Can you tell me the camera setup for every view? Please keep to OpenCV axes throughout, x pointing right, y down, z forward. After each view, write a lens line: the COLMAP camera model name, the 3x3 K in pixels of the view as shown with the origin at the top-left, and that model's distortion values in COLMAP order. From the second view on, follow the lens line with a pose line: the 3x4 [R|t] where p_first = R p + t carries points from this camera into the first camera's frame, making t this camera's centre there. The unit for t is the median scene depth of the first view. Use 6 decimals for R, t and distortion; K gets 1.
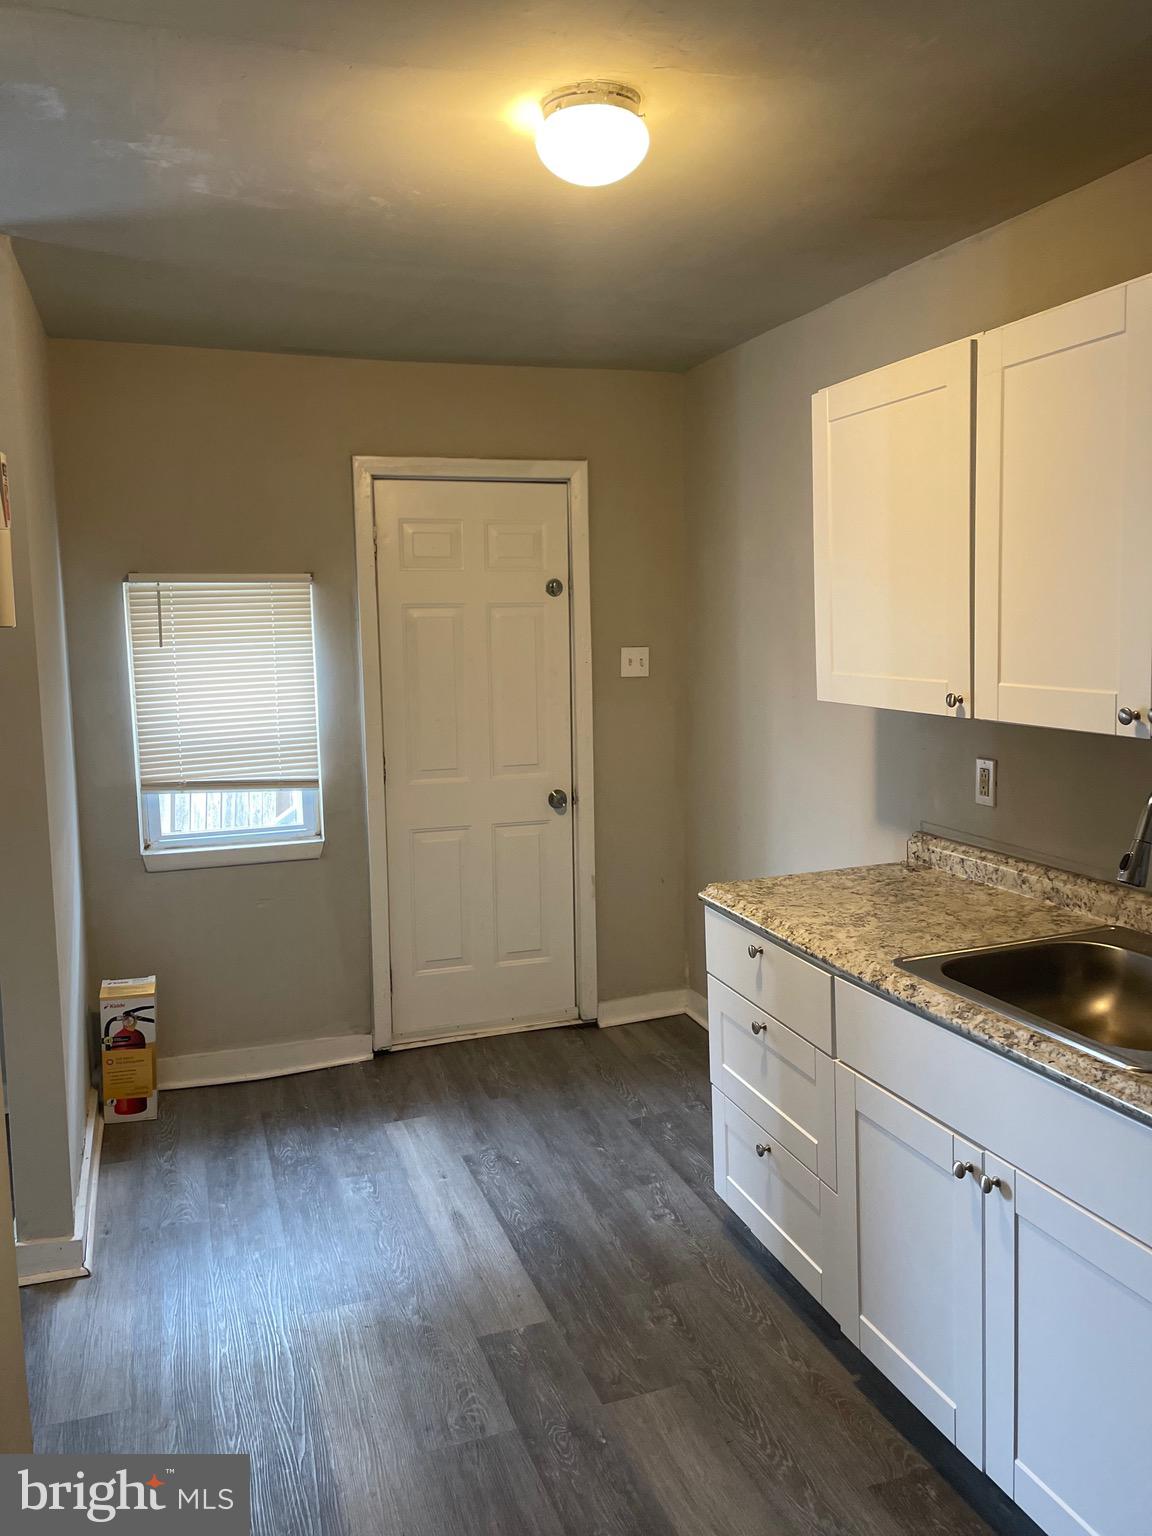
lens RADIAL K [[1178.0, 0, 583.9], [0, 1178.0, 769.5], [0, 0, 1]] dist [0.087890, -0.132498]
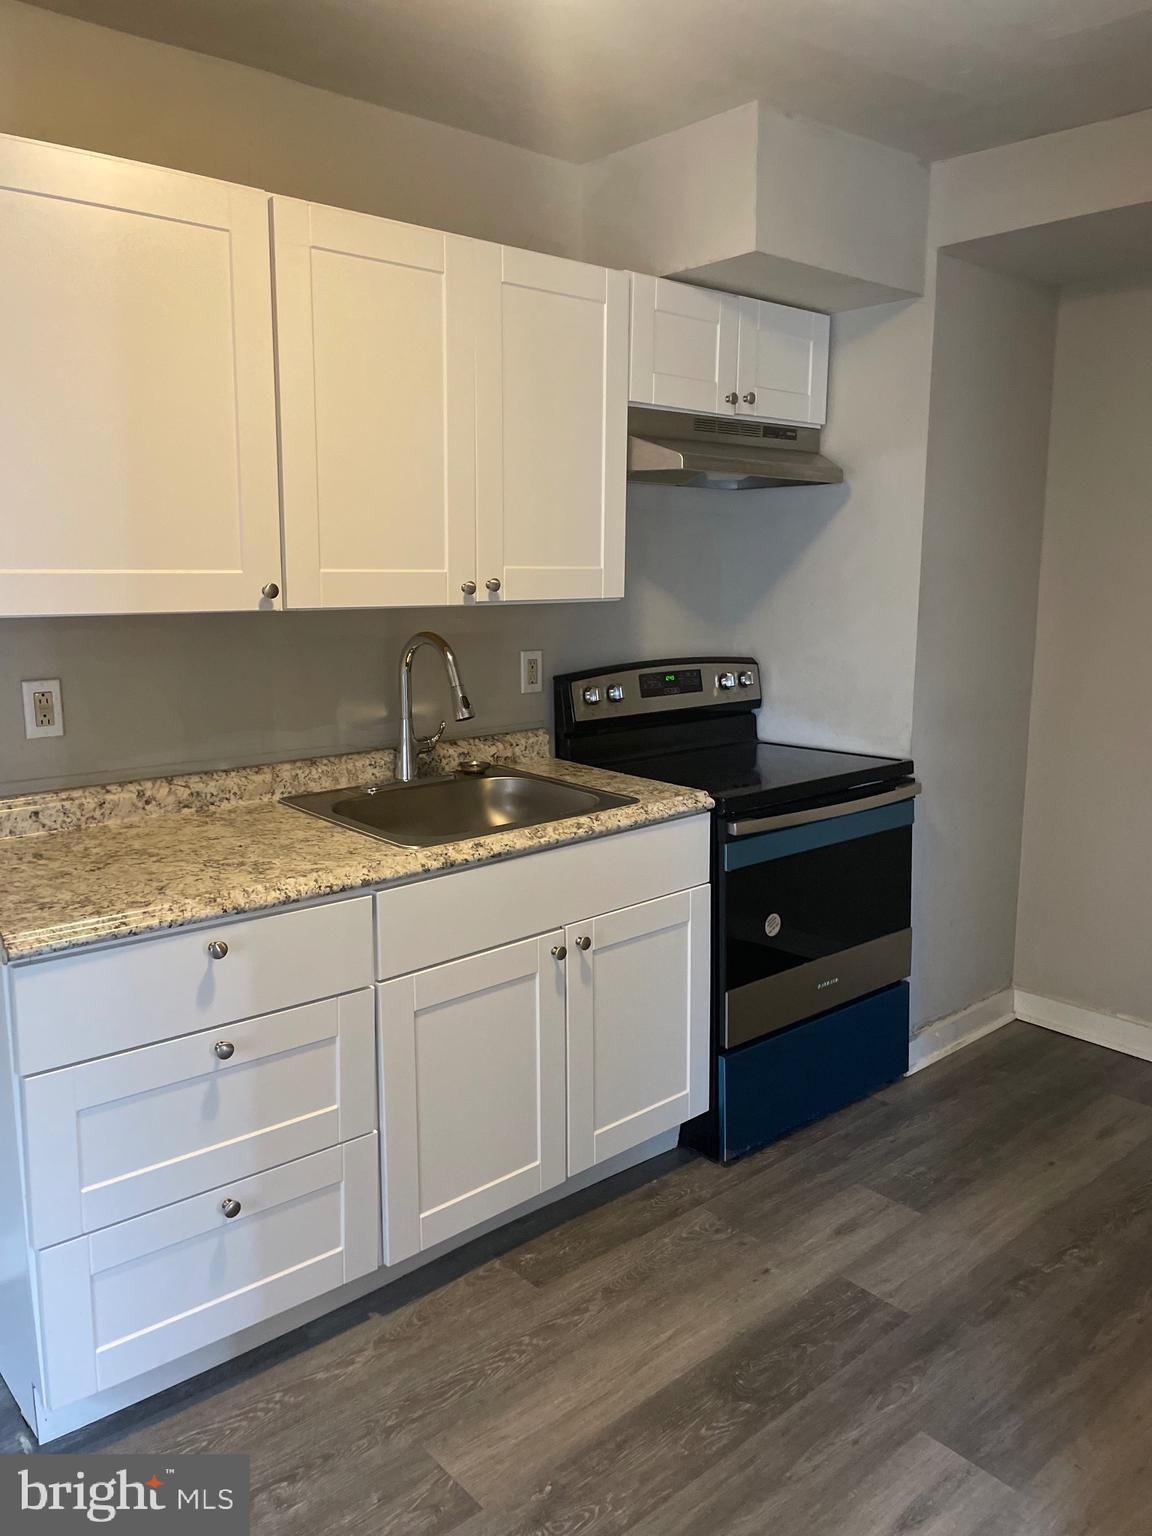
lens RADIAL K [[1178.0, 0, 583.9], [0, 1178.0, 769.5], [0, 0, 1]] dist [0.087890, -0.132498]
pose [[-0.379182, -0.143517, 0.914125, -0.620534], [0.127091, 0.970459, 0.205079, -0.078186], [-0.916553, 0.193939, -0.349741, 1.075654]]
